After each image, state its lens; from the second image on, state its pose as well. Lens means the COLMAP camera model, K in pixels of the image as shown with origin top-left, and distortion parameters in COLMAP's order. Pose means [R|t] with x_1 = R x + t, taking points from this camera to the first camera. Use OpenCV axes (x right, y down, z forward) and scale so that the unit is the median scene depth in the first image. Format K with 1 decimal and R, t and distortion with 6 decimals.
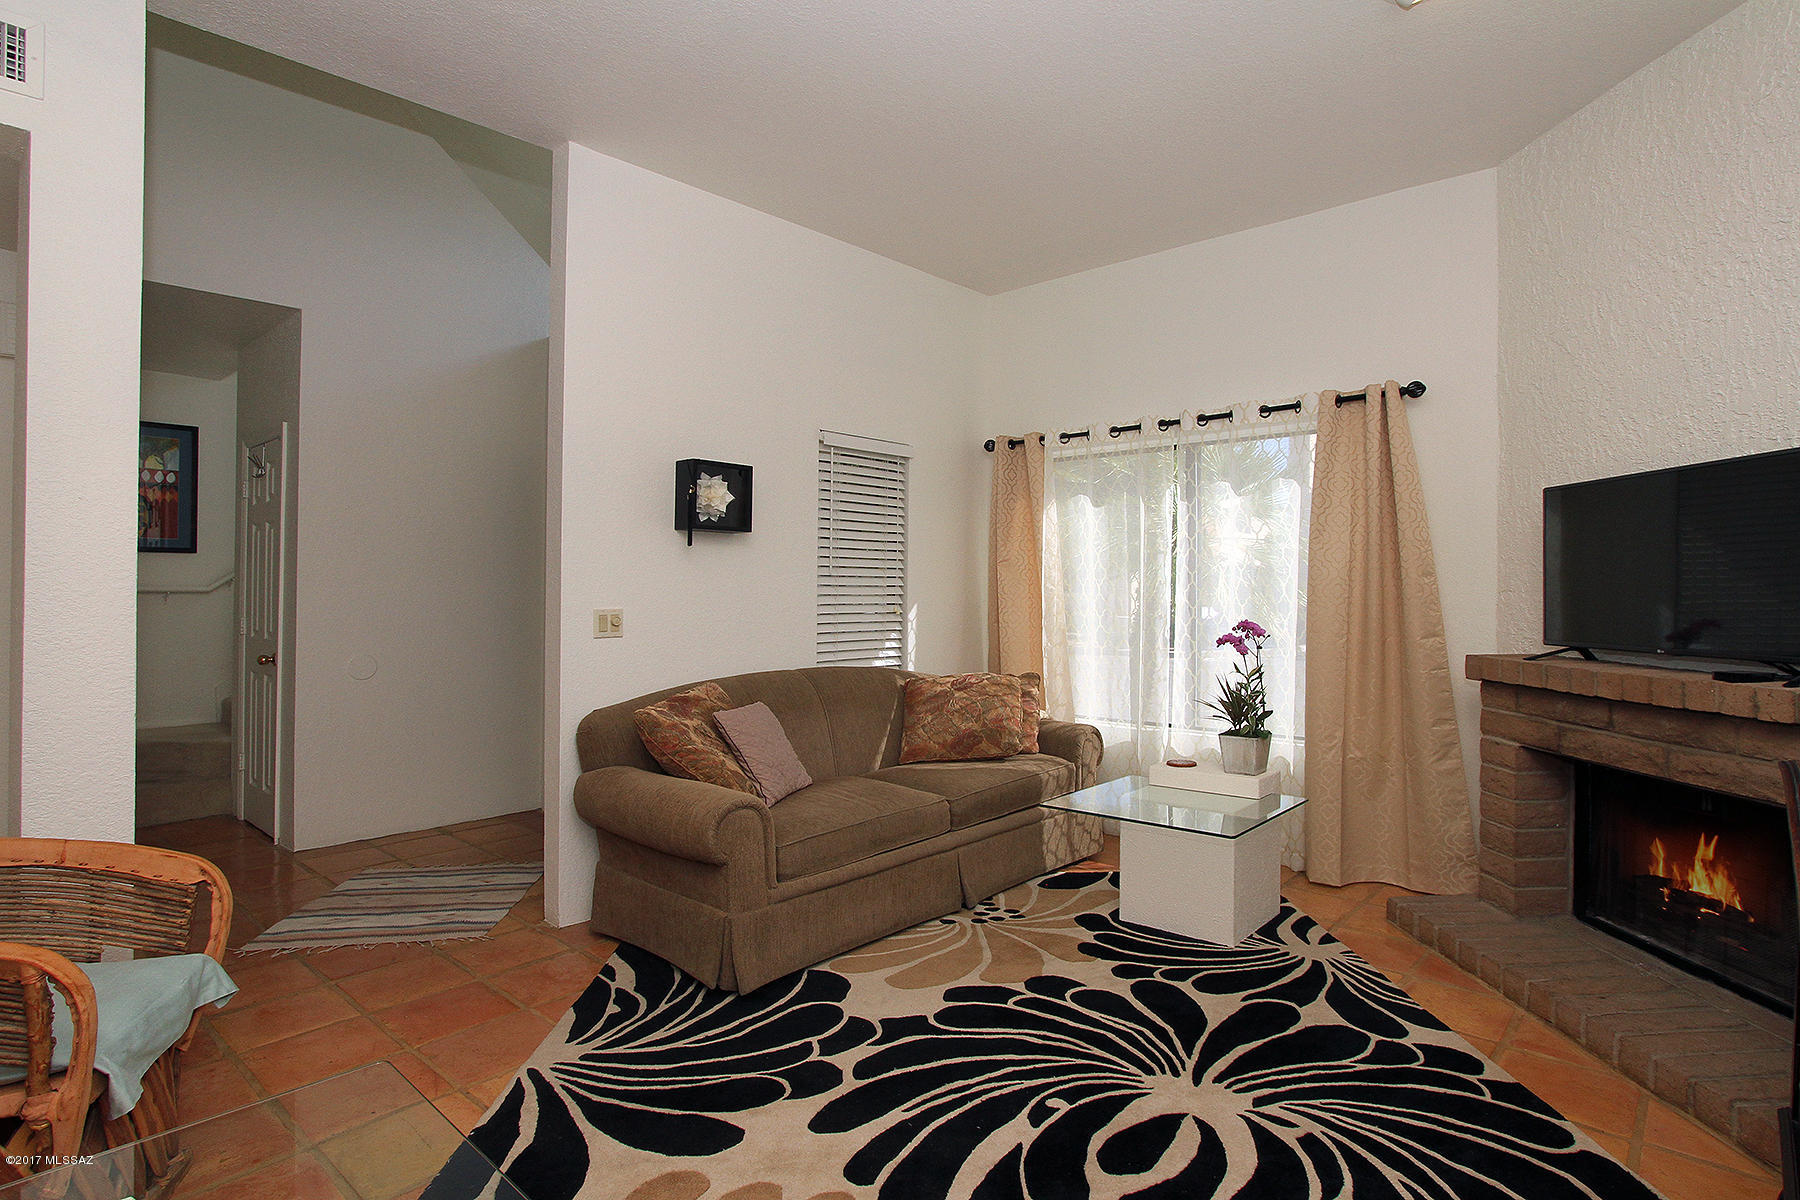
lens RADIAL K [[864.9, 0, 874.6], [0, 864.9, 581.7], [0, 0, 1]] dist [-0.020953, -0.000097]
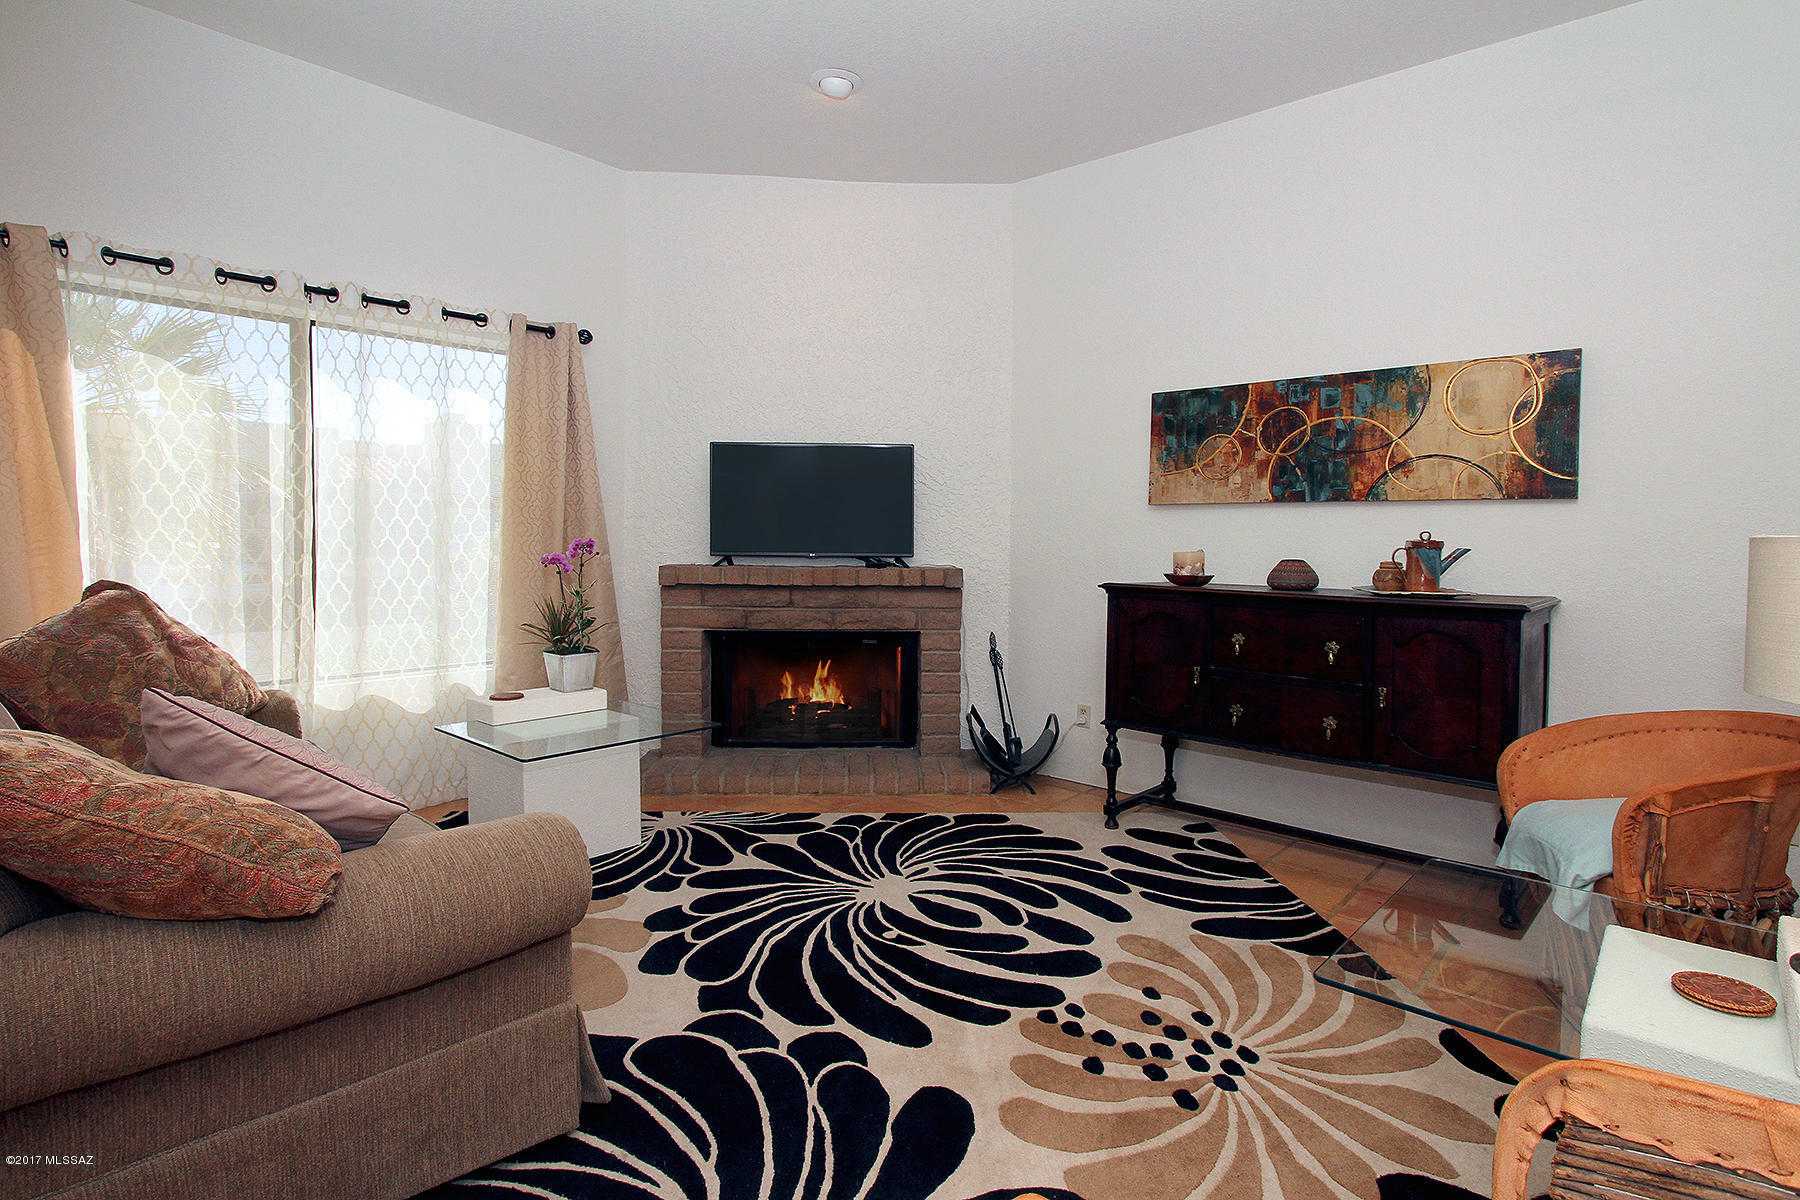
lens RADIAL K [[843.8, 0, 991.0], [0, 843.8, 573.8], [0, 0, 1]] dist [-0.000293, -0.000115]
pose [[0.018646, -0.045759, 0.998778, -0.698132], [-0.021692, 0.998699, 0.046160, 0.036134], [-0.999591, -0.022526, 0.017629, 0.633270]]
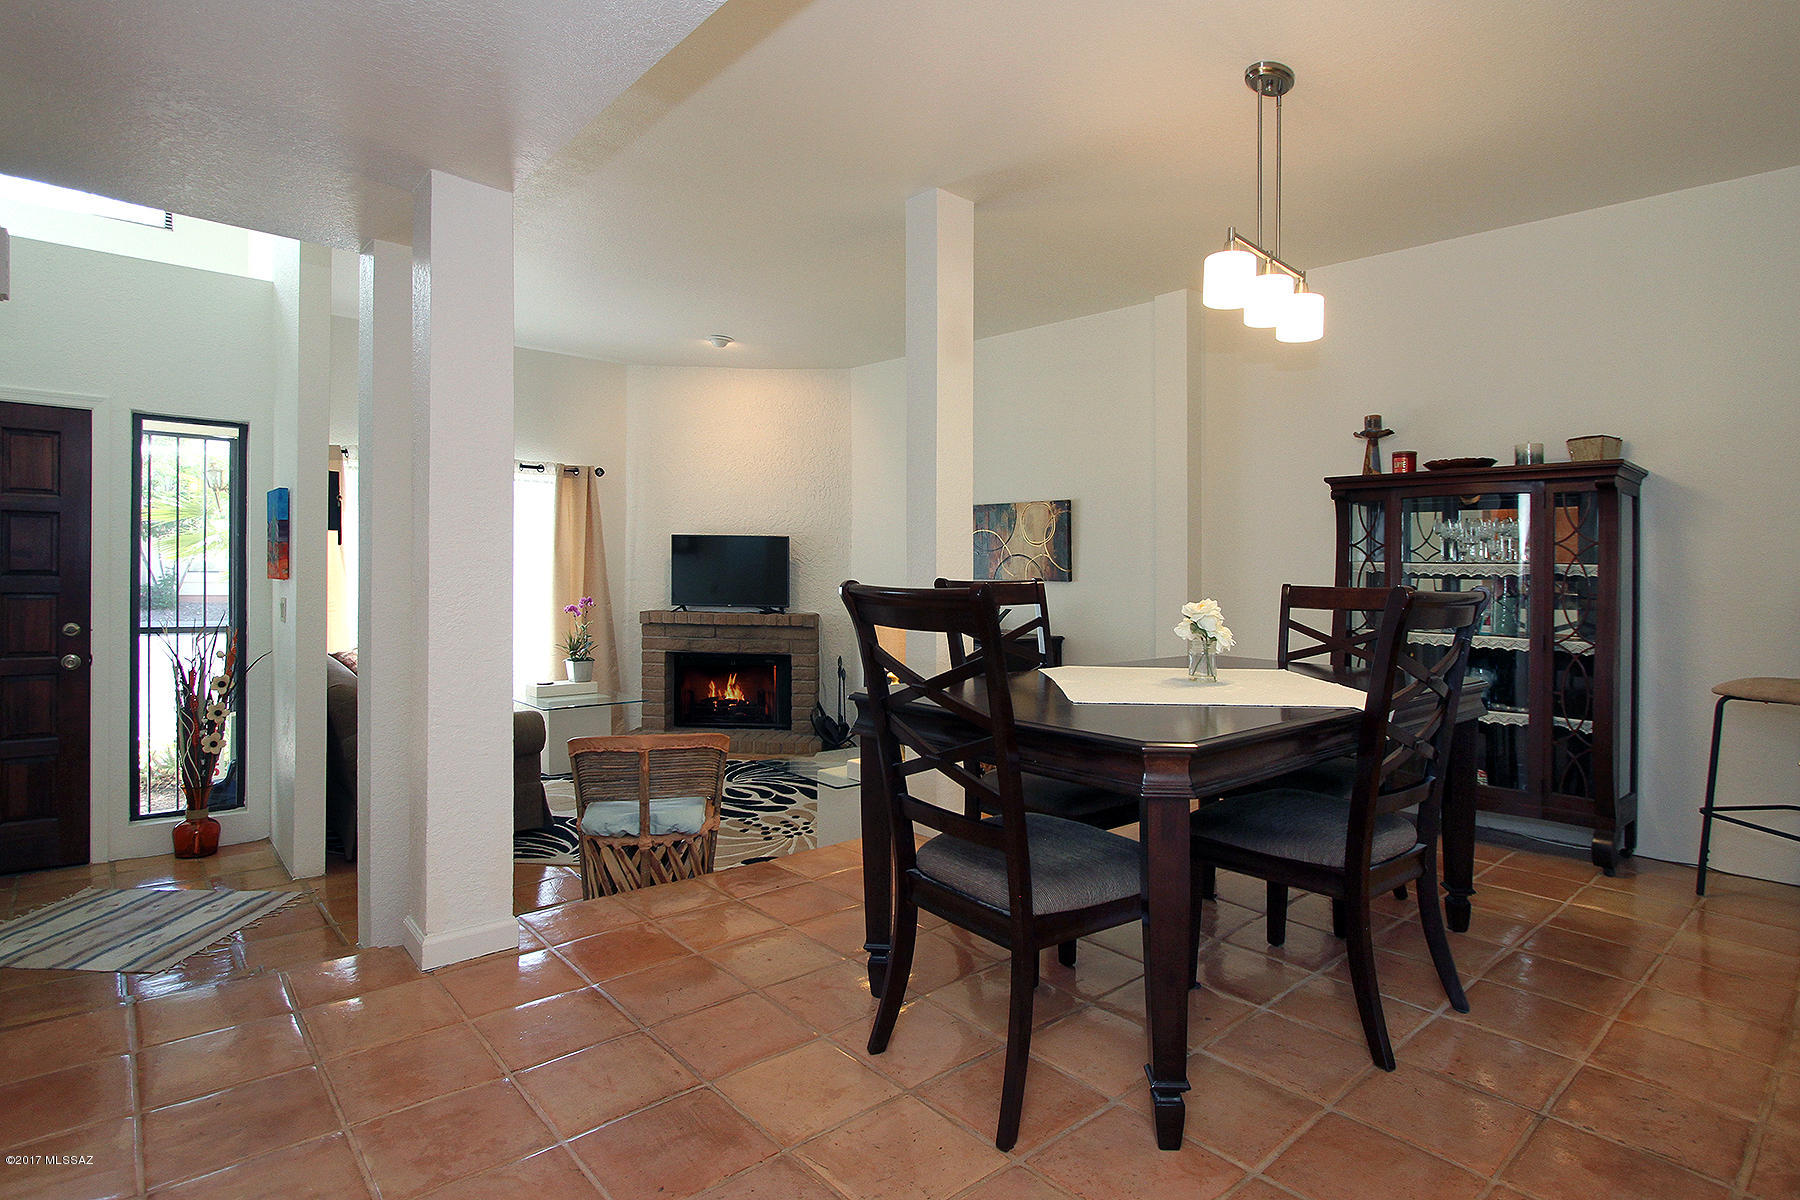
lens RADIAL K [[864.9, 0, 874.6], [0, 864.9, 581.7], [0, 0, 1]] dist [-0.020953, -0.000097]
pose [[0.223231, -0.012220, 0.974689, -1.510411], [-0.018127, 0.999696, 0.016686, -0.038589], [-0.974597, -0.021393, 0.222942, 0.007047]]
